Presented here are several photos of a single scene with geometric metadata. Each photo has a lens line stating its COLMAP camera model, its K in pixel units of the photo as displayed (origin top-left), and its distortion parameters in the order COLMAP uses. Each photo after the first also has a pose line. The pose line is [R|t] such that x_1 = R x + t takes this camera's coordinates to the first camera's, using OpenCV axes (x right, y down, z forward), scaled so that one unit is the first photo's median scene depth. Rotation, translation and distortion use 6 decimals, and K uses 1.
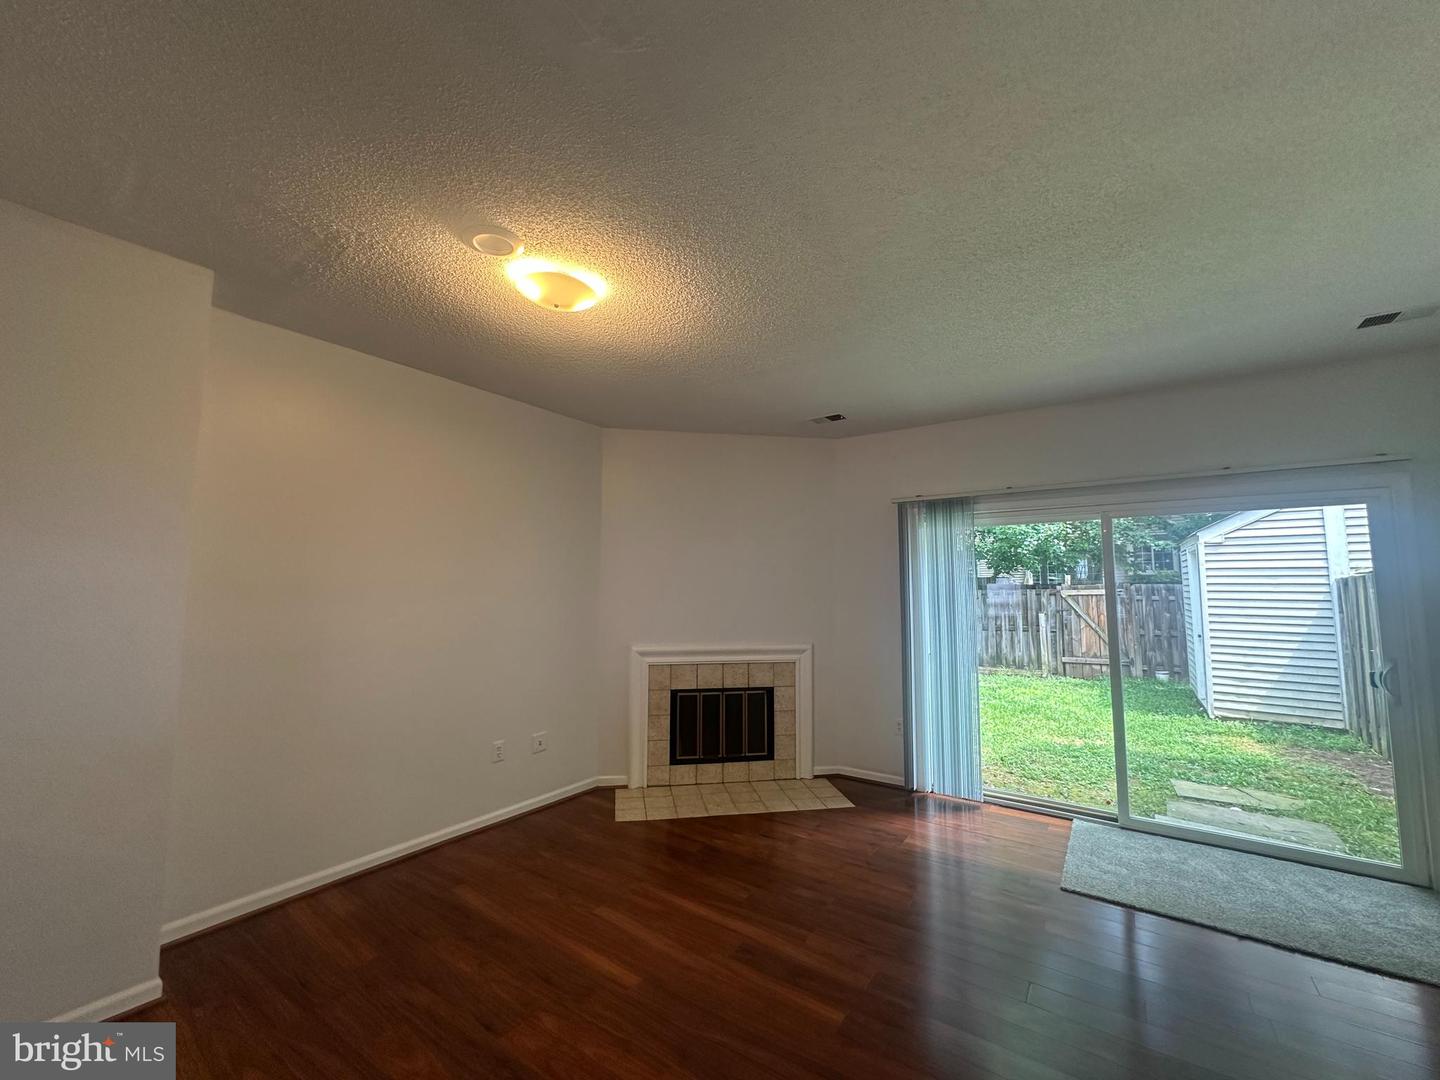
lens RADIAL K [[574.8, 0, 719.6], [0, 574.8, 536.6], [0, 0, 1]] dist [0.000011, 0.000101]
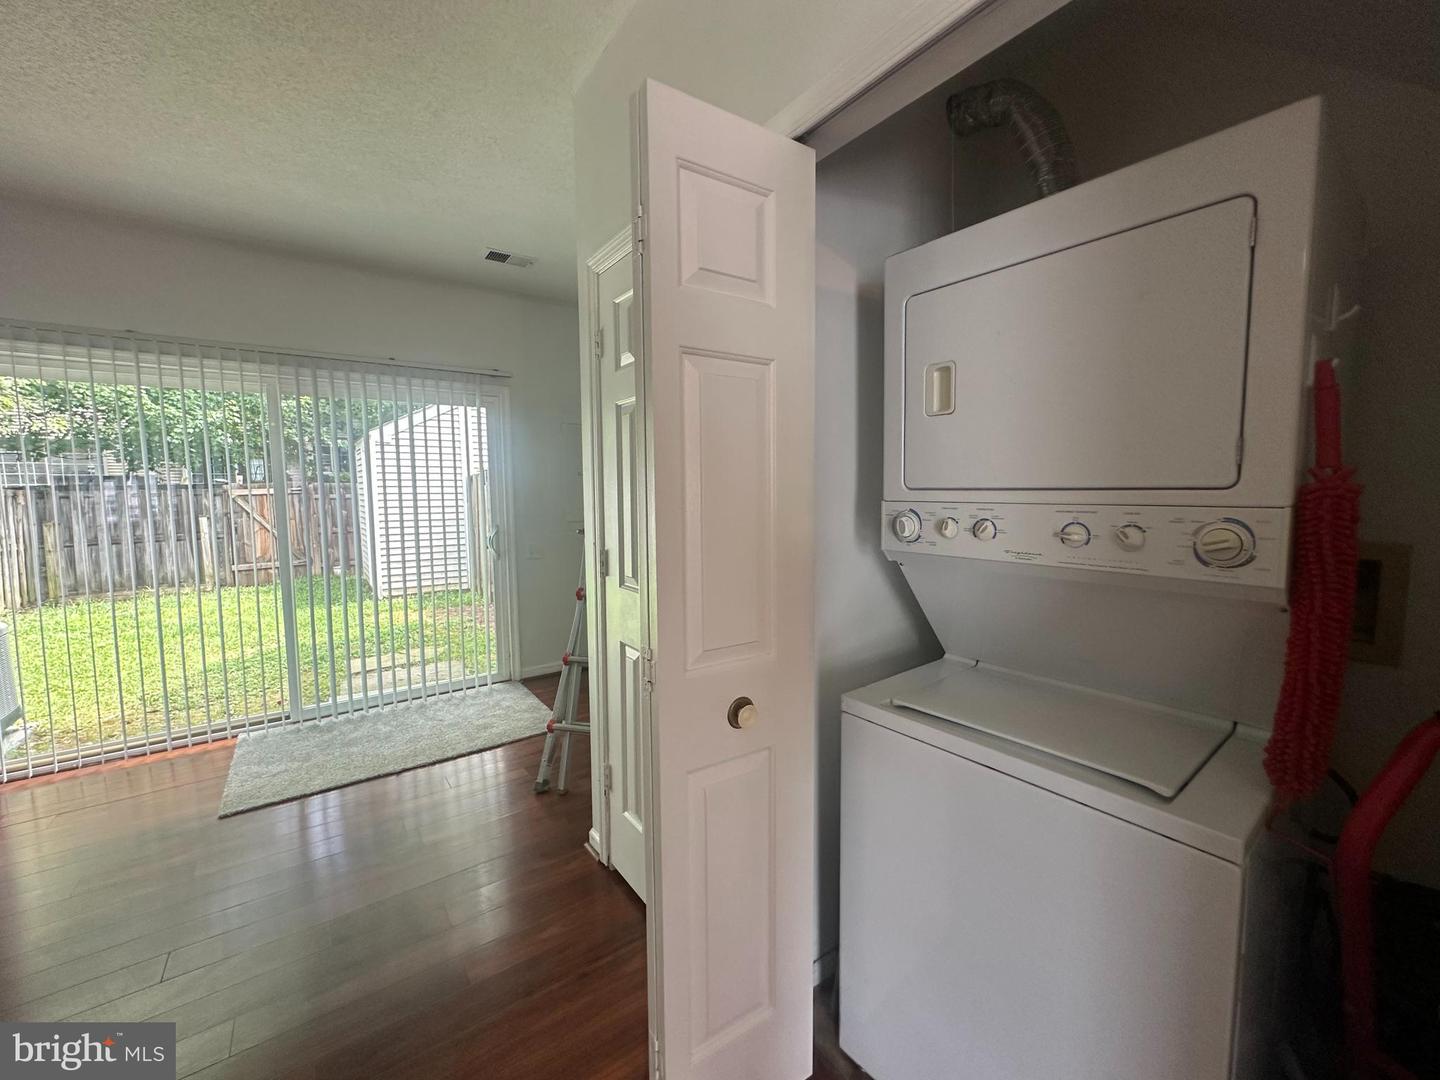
lens RADIAL K [[577.9, 0, 719.9], [0, 577.9, 536.5], [0, 0, 1]] dist [-0.001863, -0.000233]
pose [[0.330925, -0.082227, 0.940068, 0.043550], [-0.072628, 0.991022, 0.112250, 0.031047], [-0.940858, -0.105421, 0.321982, 0.044525]]
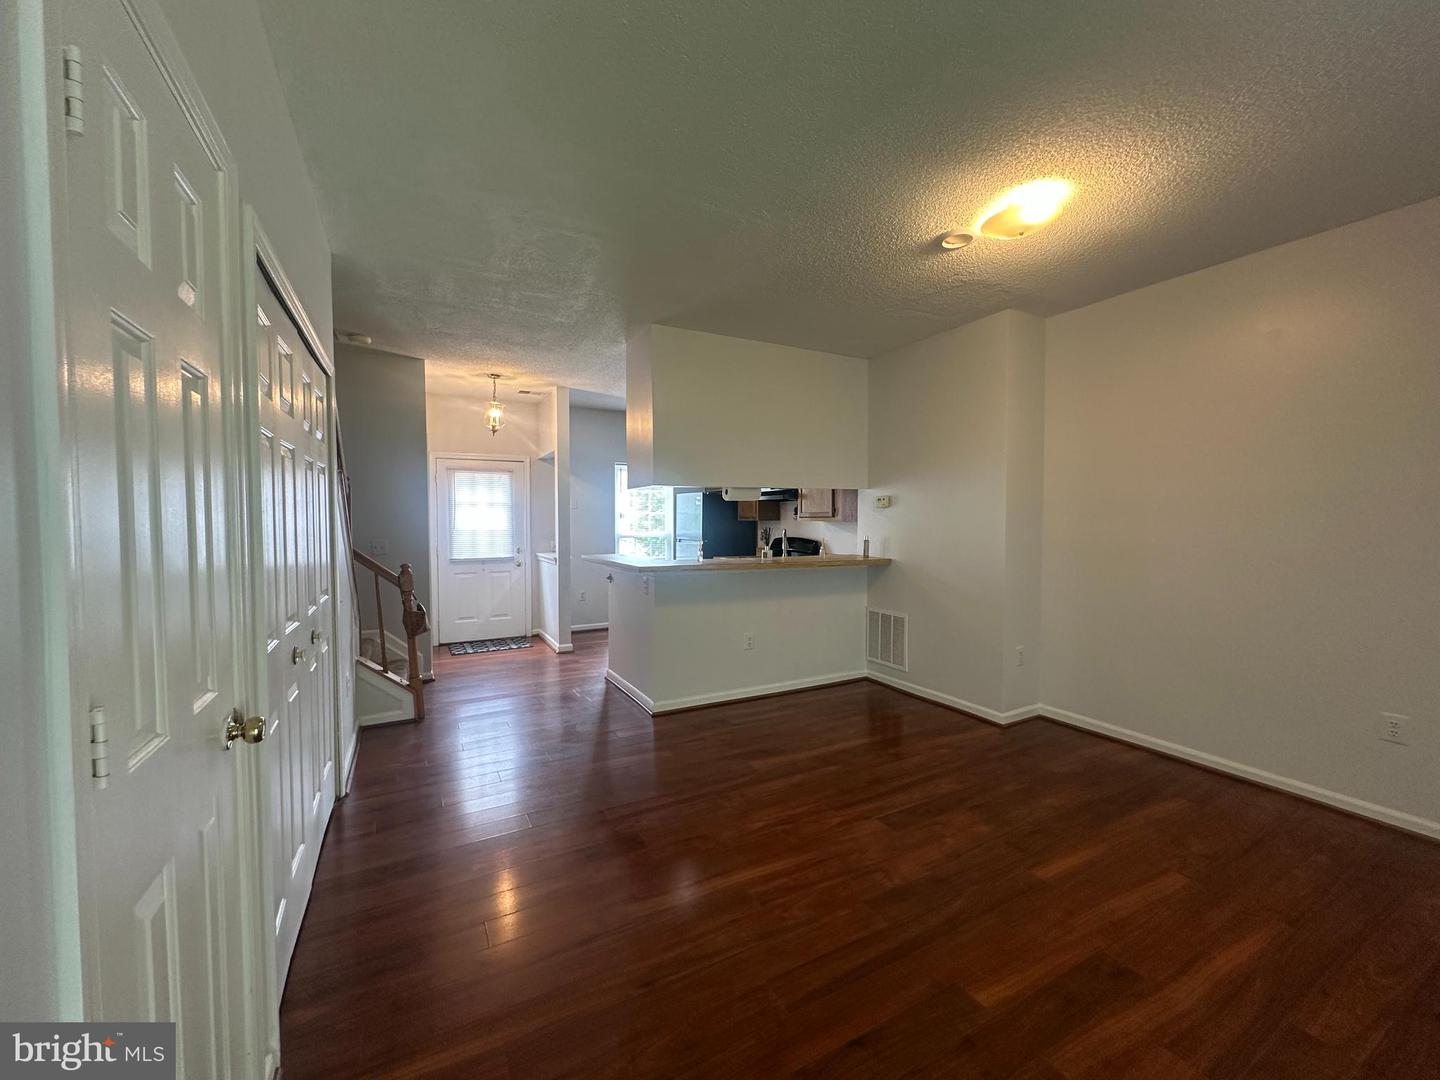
lens RADIAL K [[574.8, 0, 719.6], [0, 574.8, 536.6], [0, 0, 1]] dist [0.000011, 0.000101]
pose [[-0.443700, 0.024970, -0.895827, 0.491368], [0.077924, 0.996901, -0.010808, 0.067562], [0.892781, -0.074602, -0.444271, 0.483349]]
